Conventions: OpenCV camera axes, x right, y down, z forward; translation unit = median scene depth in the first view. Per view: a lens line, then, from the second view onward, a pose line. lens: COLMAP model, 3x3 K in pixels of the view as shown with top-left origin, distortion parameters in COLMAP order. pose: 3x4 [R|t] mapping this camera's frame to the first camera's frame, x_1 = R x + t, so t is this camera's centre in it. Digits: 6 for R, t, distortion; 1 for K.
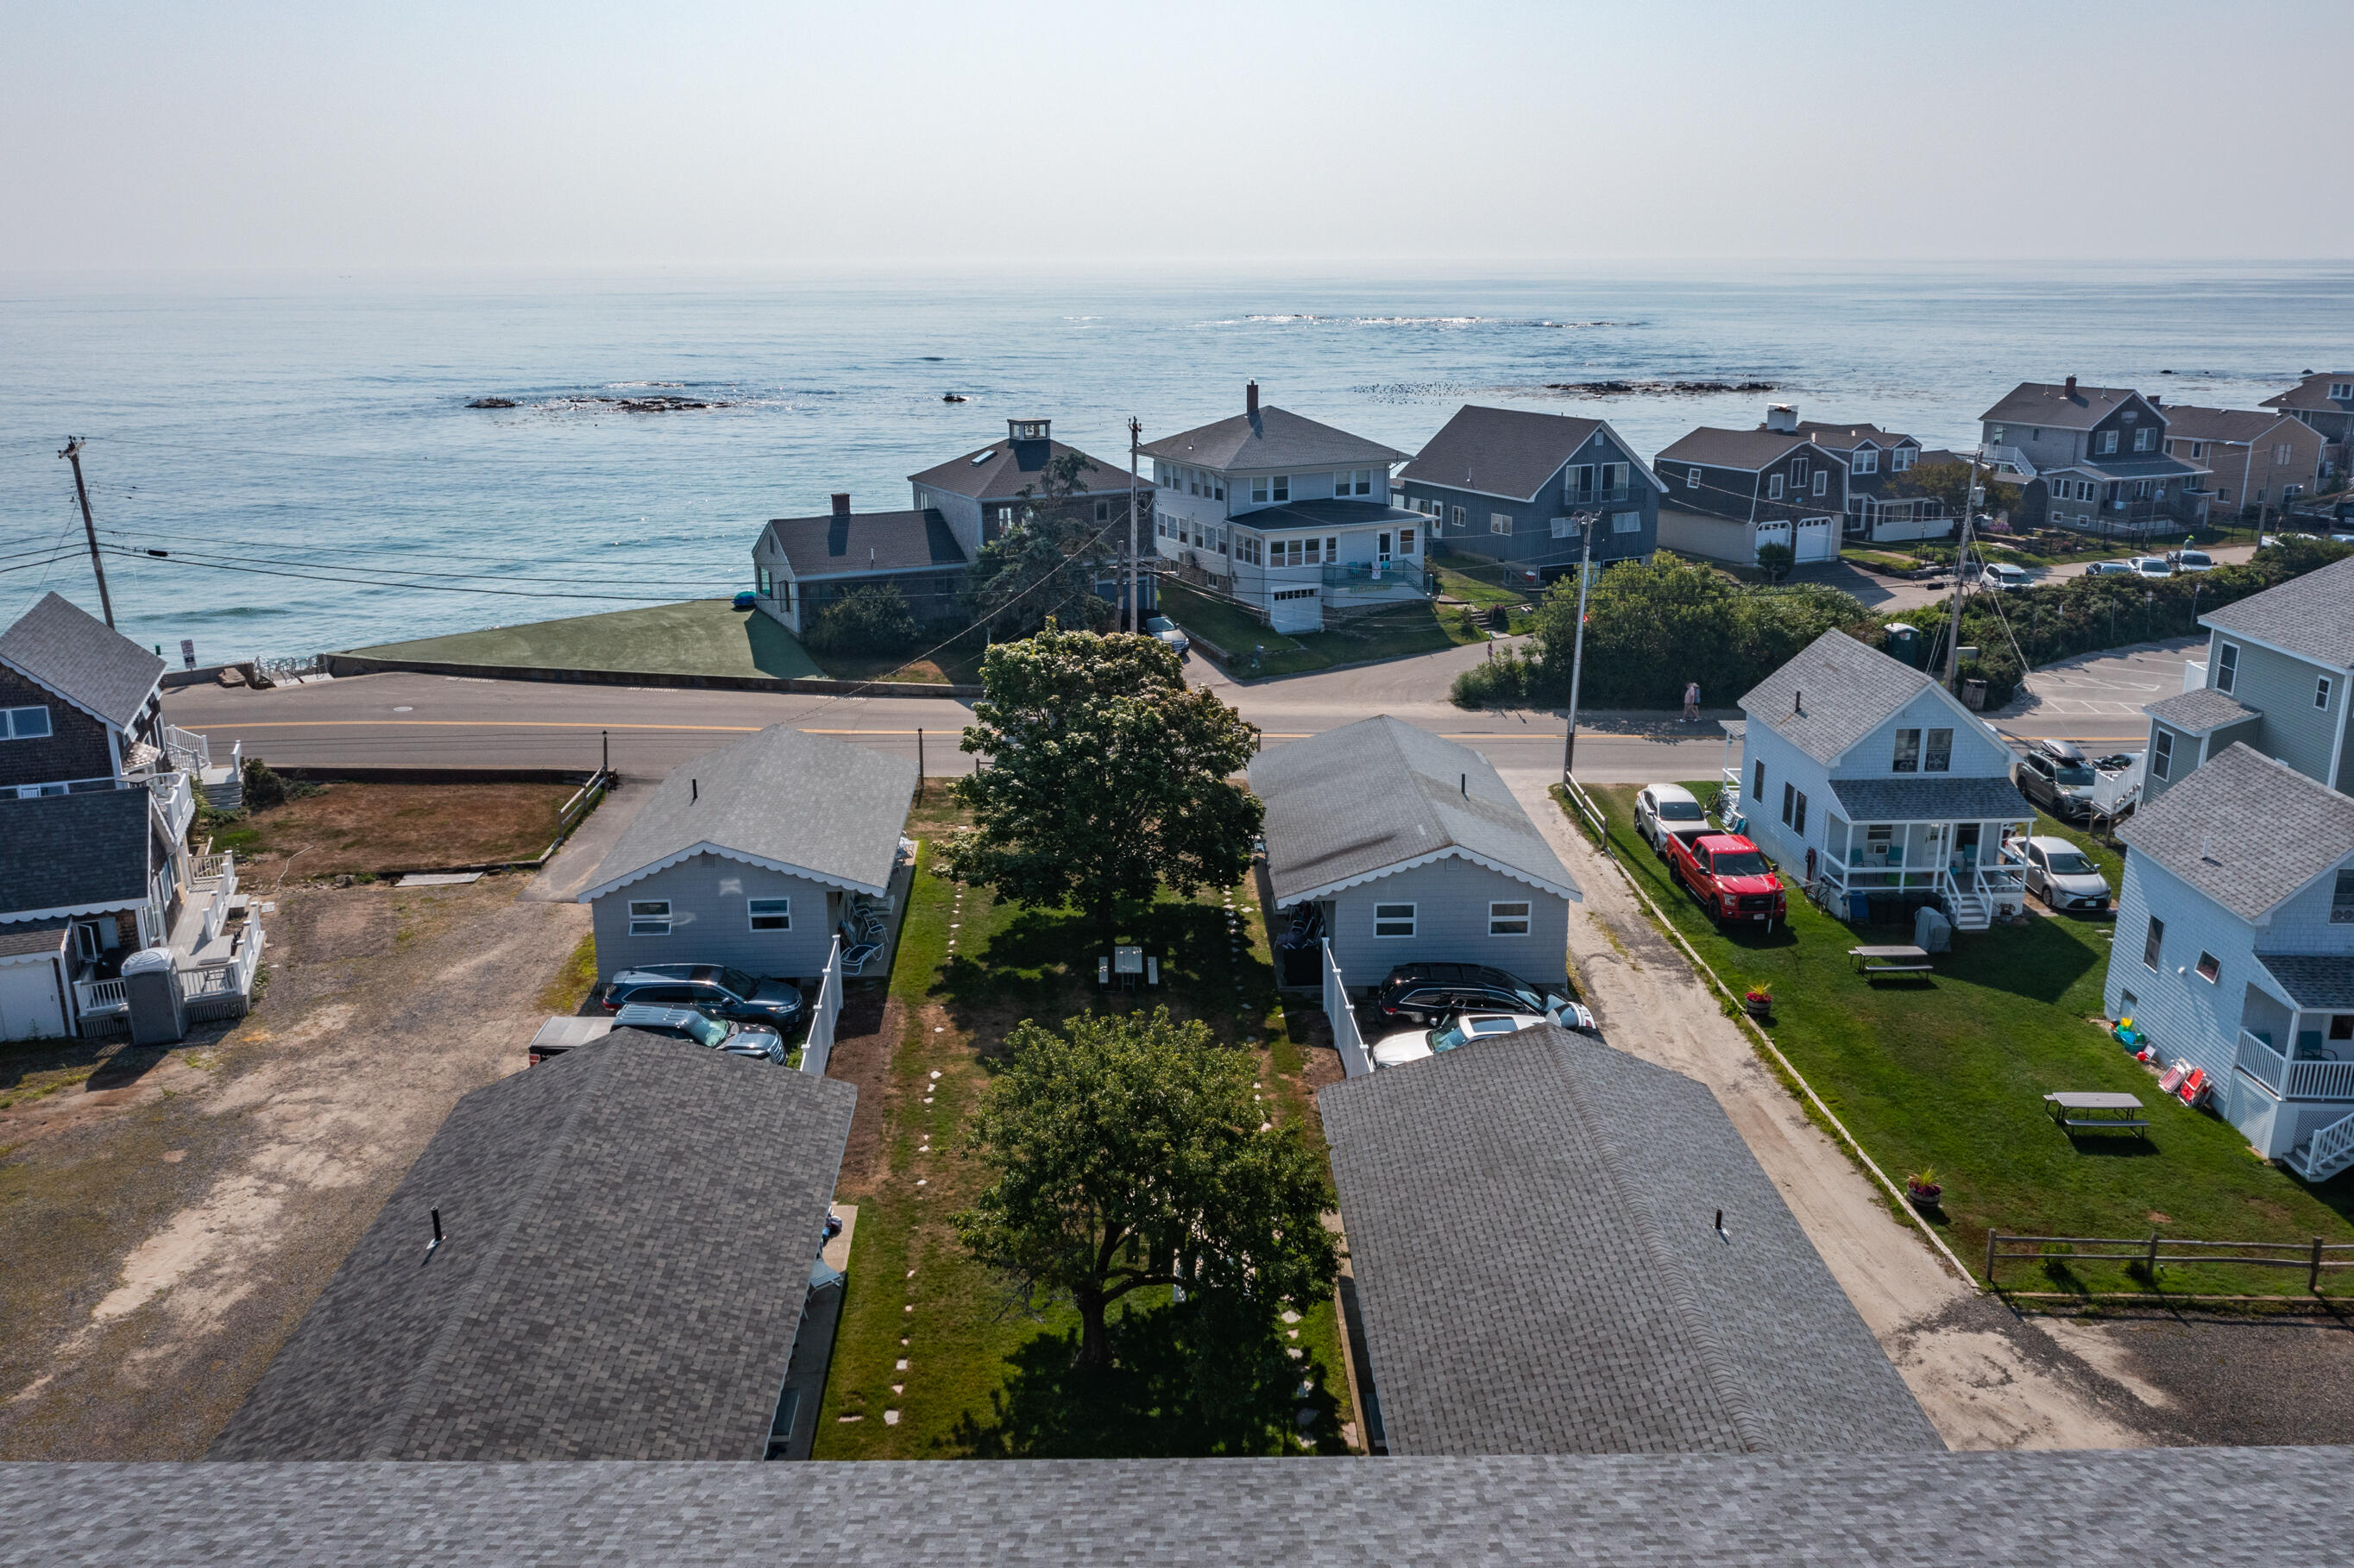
lens RADIAL K [[1873.8, 0, 1177.0], [0, 1873.8, 784.0], [0, 0, 1]] dist [-0.019192, 0.010782]
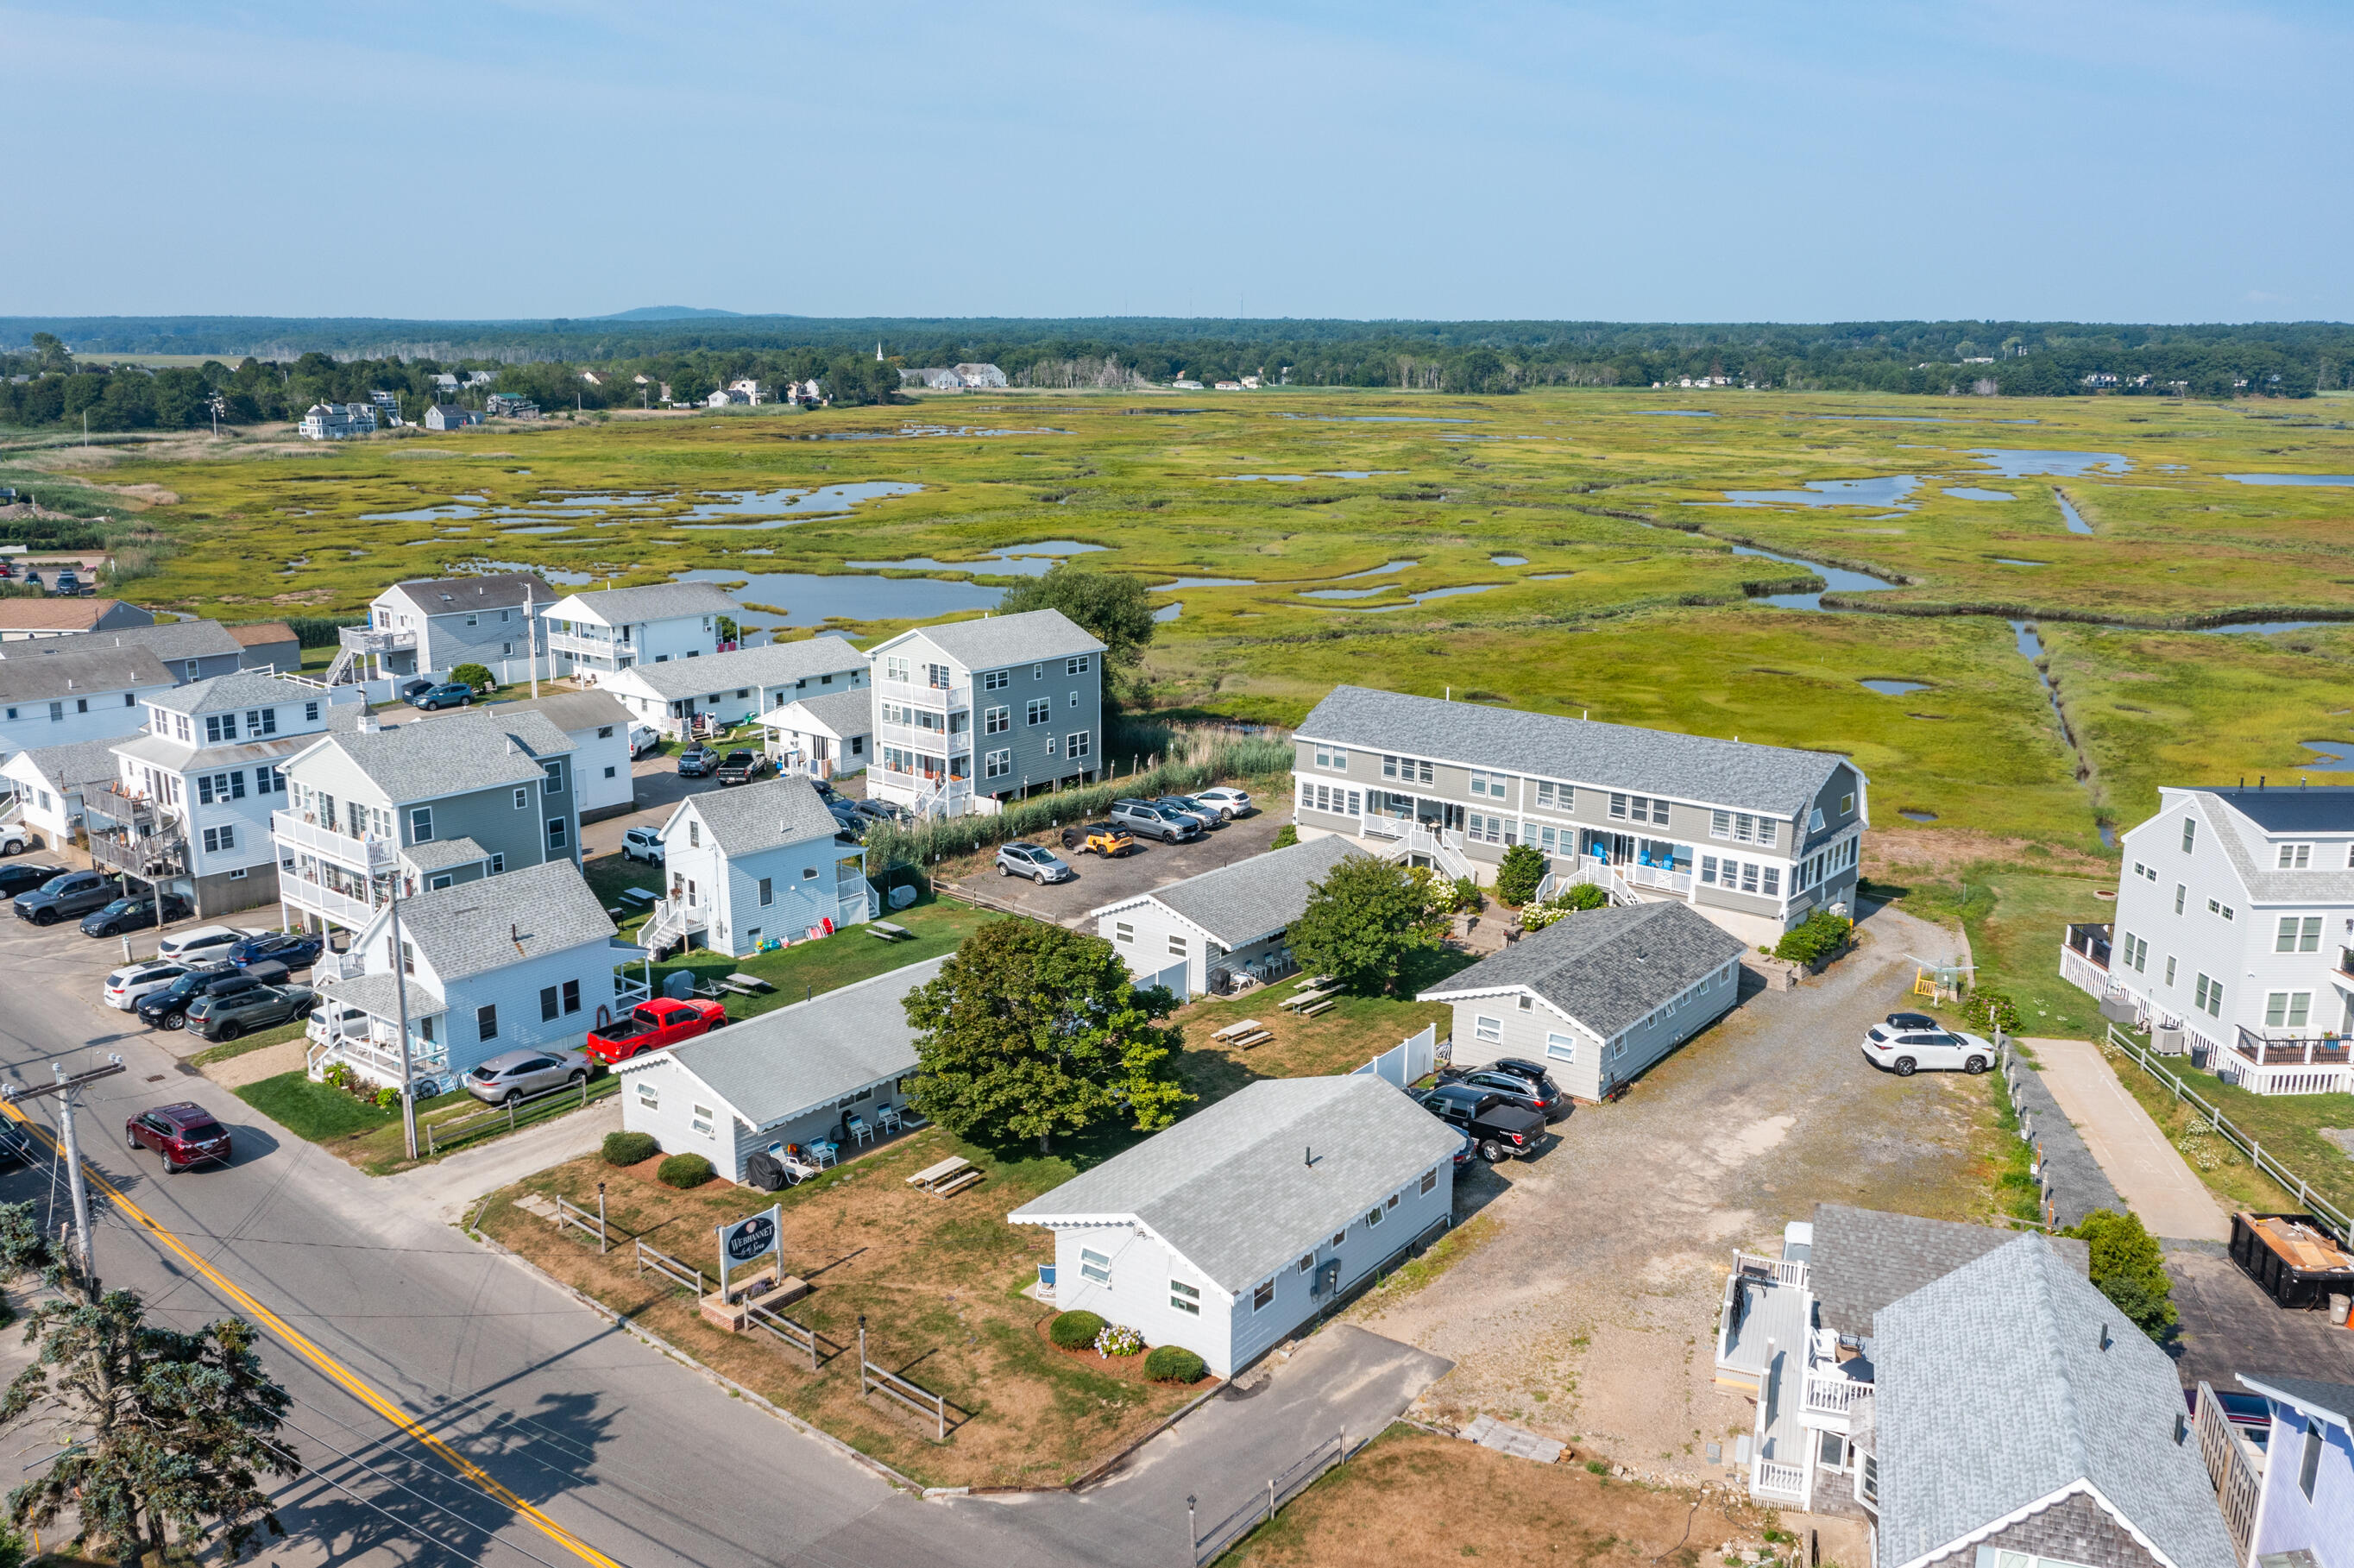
lens RADIAL K [[1891.1, 0, 1178.2], [0, 1891.1, 788.6], [0, 0, 1]] dist [-0.021415, 0.014785]
pose [[-0.764208, -0.147398, 0.627902, -0.935586], [0.174205, 0.890180, 0.420990, -0.709244], [-0.620999, 0.431107, -0.654605, 1.875382]]
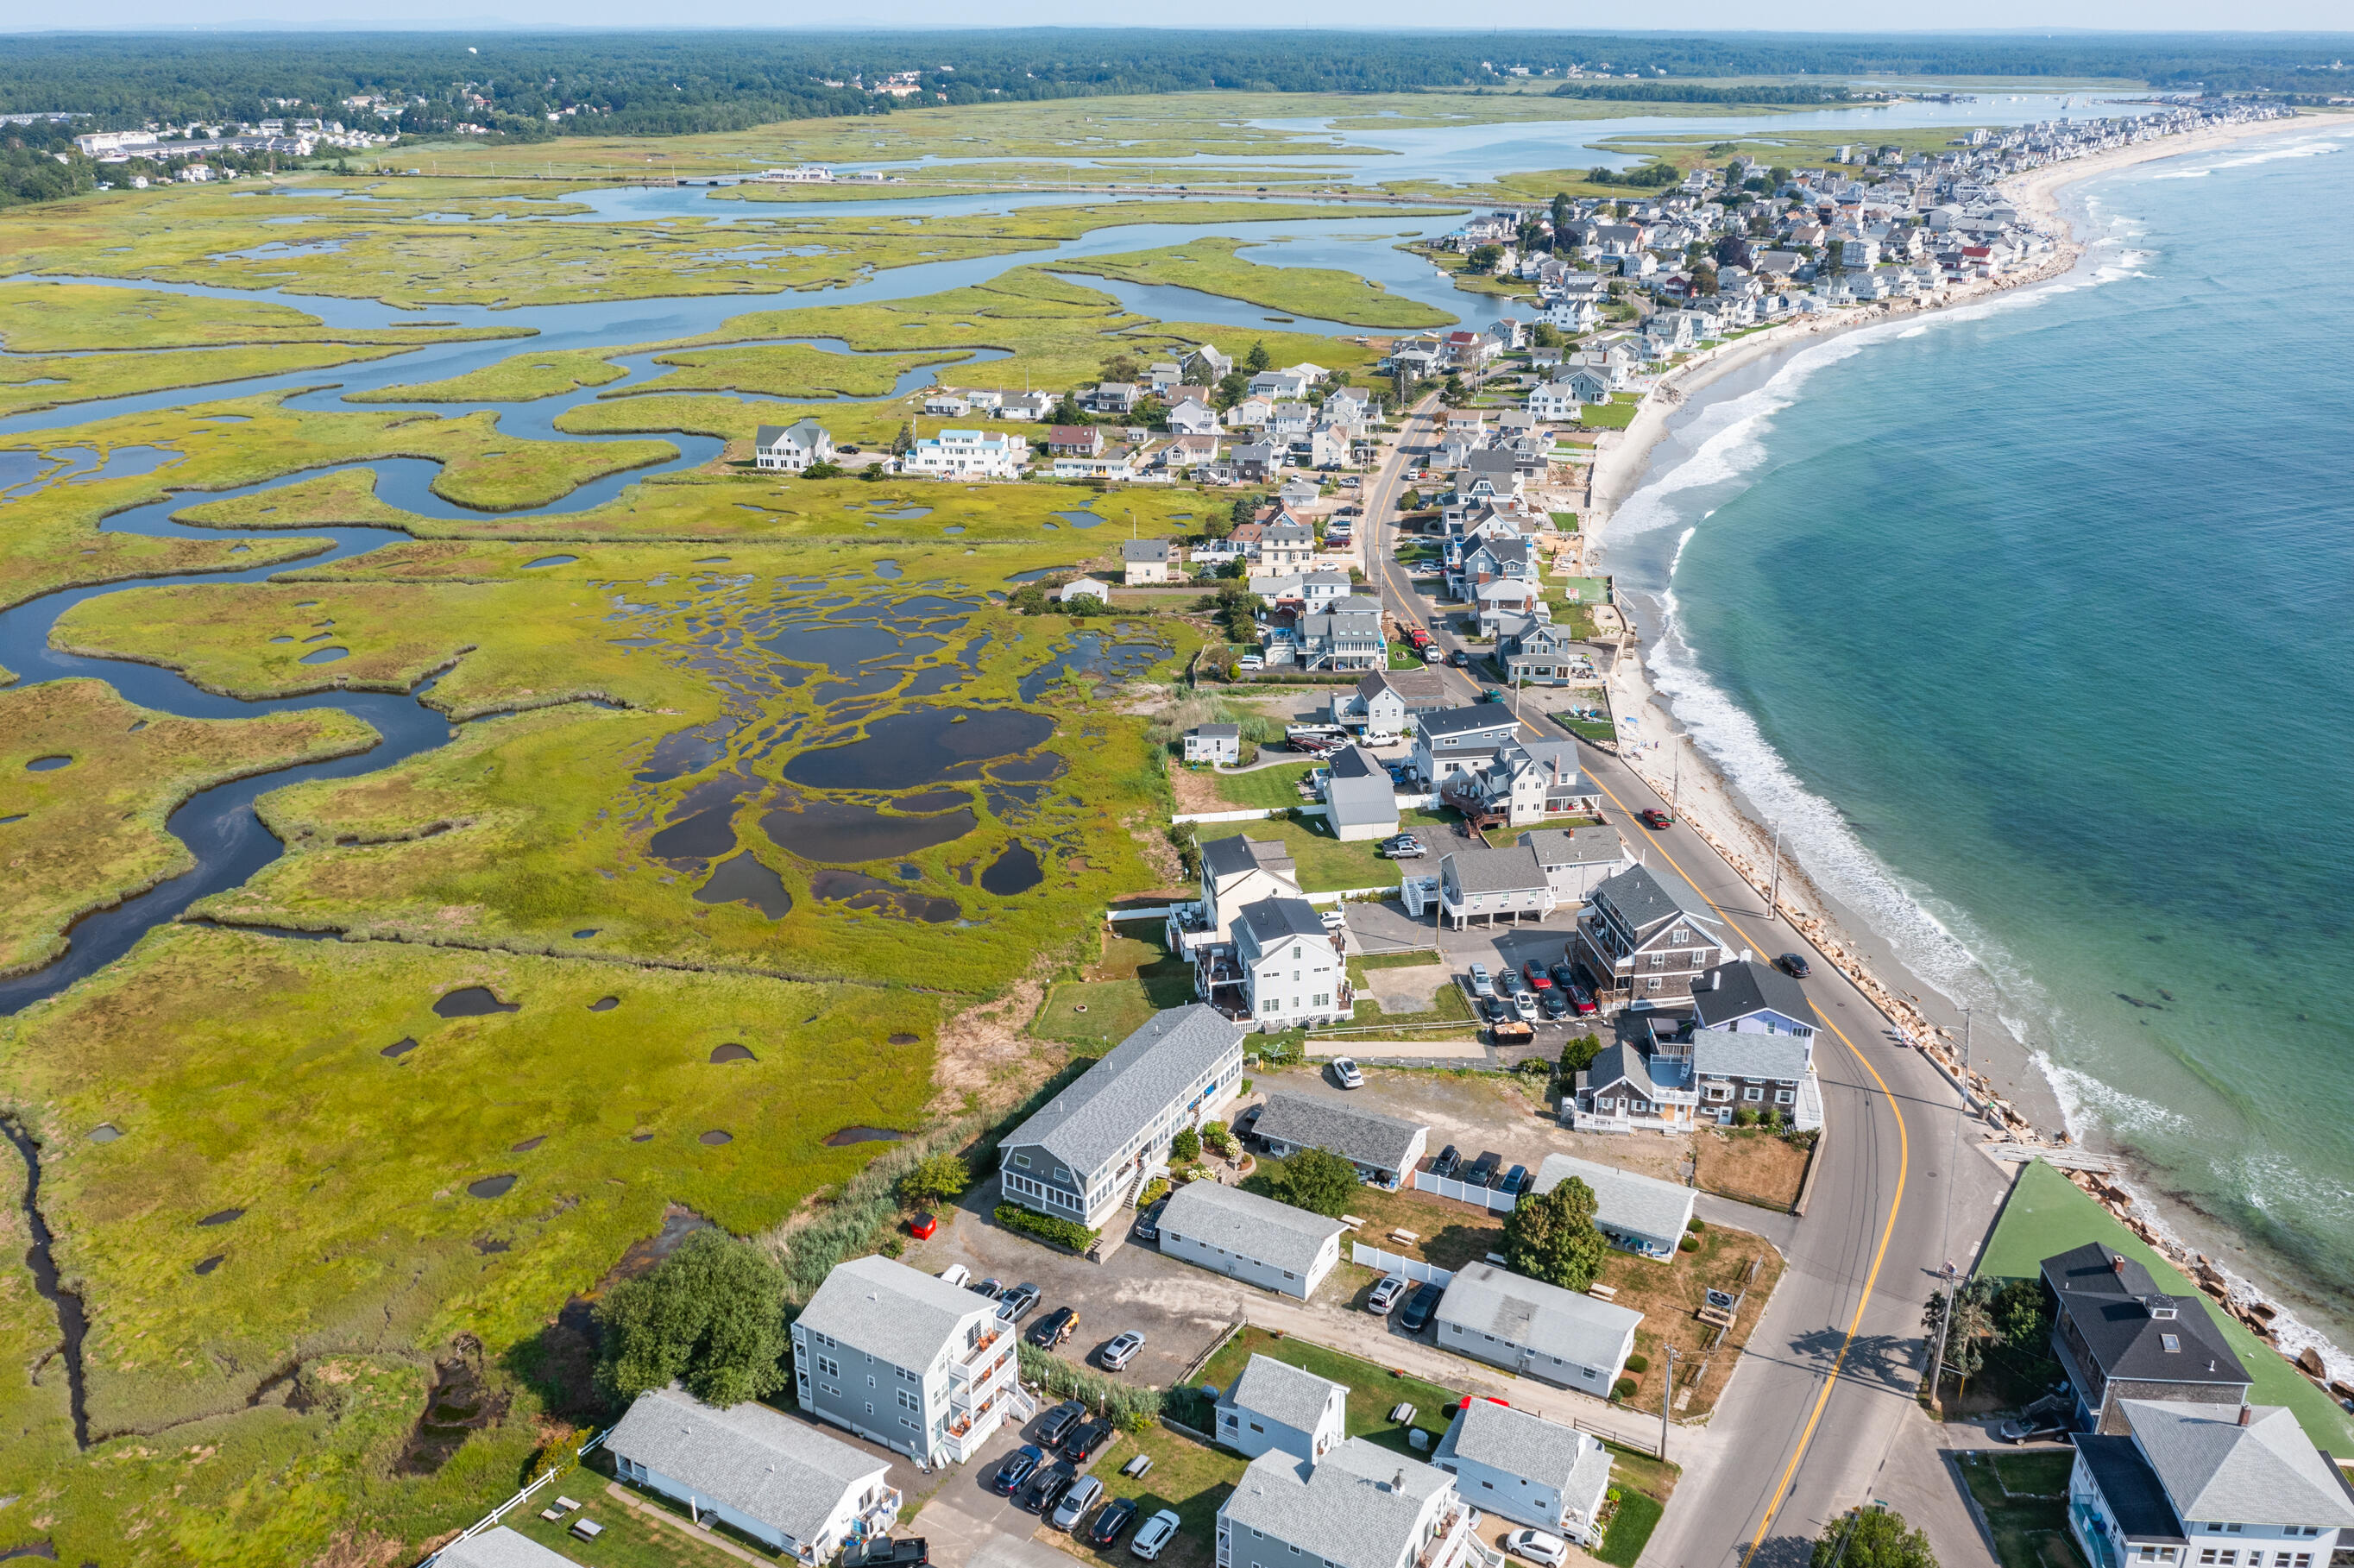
lens RADIAL K [[1879.8, 0, 1177.0], [0, 1879.8, 784.0], [0, 0, 1]] dist [-0.019295, 0.005069]
pose [[-0.512579, 0.331750, -0.791963, 2.593855], [-0.226531, 0.837418, 0.497408, -2.107006], [0.828219, 0.434365, -0.354091, 1.392168]]
